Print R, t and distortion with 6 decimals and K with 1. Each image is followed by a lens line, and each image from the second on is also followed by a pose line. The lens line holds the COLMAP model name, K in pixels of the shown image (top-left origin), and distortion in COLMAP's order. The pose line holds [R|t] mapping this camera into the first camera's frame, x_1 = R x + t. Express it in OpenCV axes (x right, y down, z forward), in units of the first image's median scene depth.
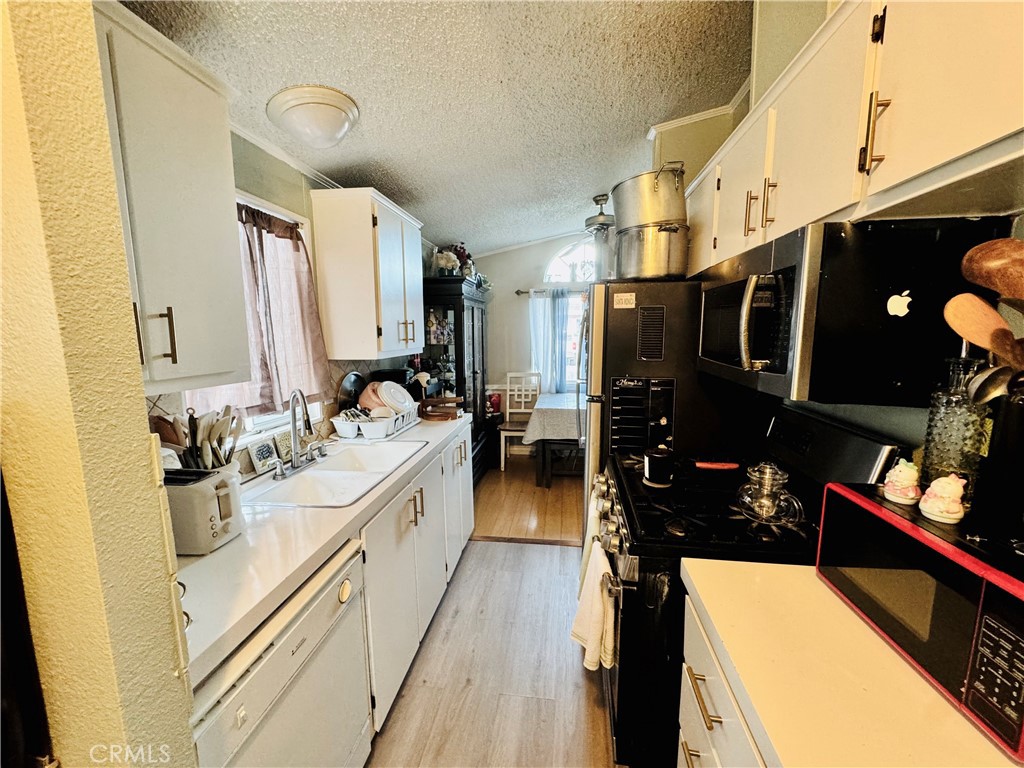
lens RADIAL K [[408.0, 0, 520.1], [0, 408.0, 382.2], [0, 0, 1]] dist [-0.005428, 0.000857]
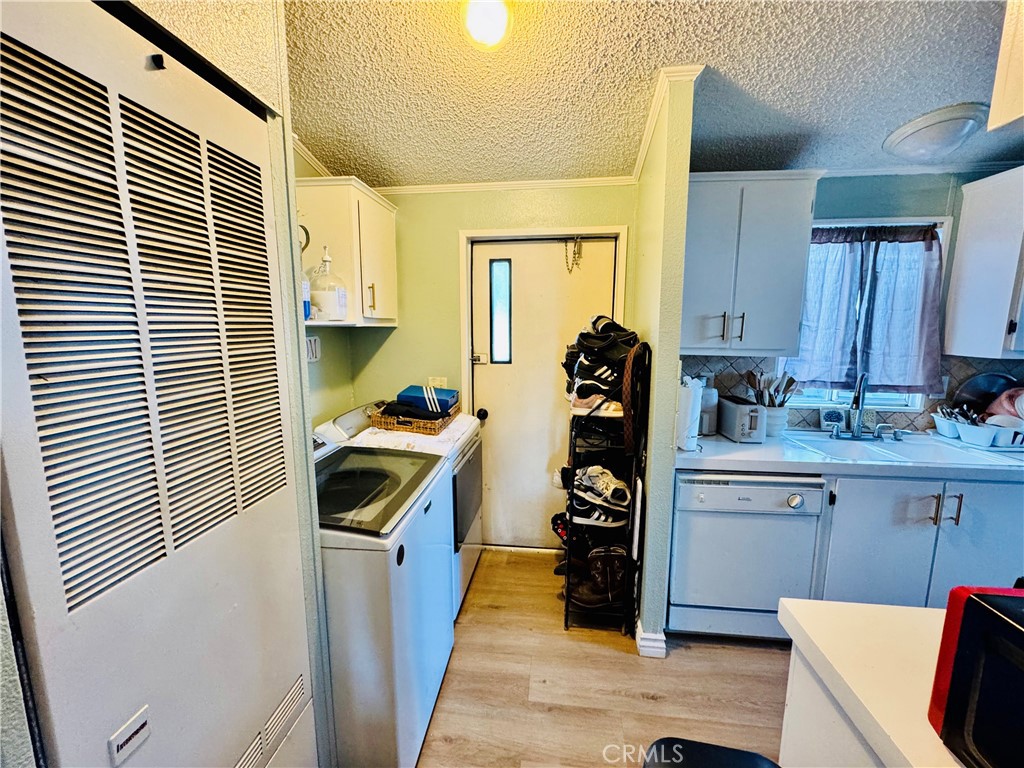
lens RADIAL K [[408.0, 0, 515.7], [0, 408.0, 381.2], [0, 0, 1]] dist [-0.005428, 0.000857]
pose [[-0.002061, 0.144491, -0.989504, 0.611162], [-0.129836, 0.981092, 0.143533, 0.002146], [0.991533, 0.128769, 0.016738, -0.053242]]
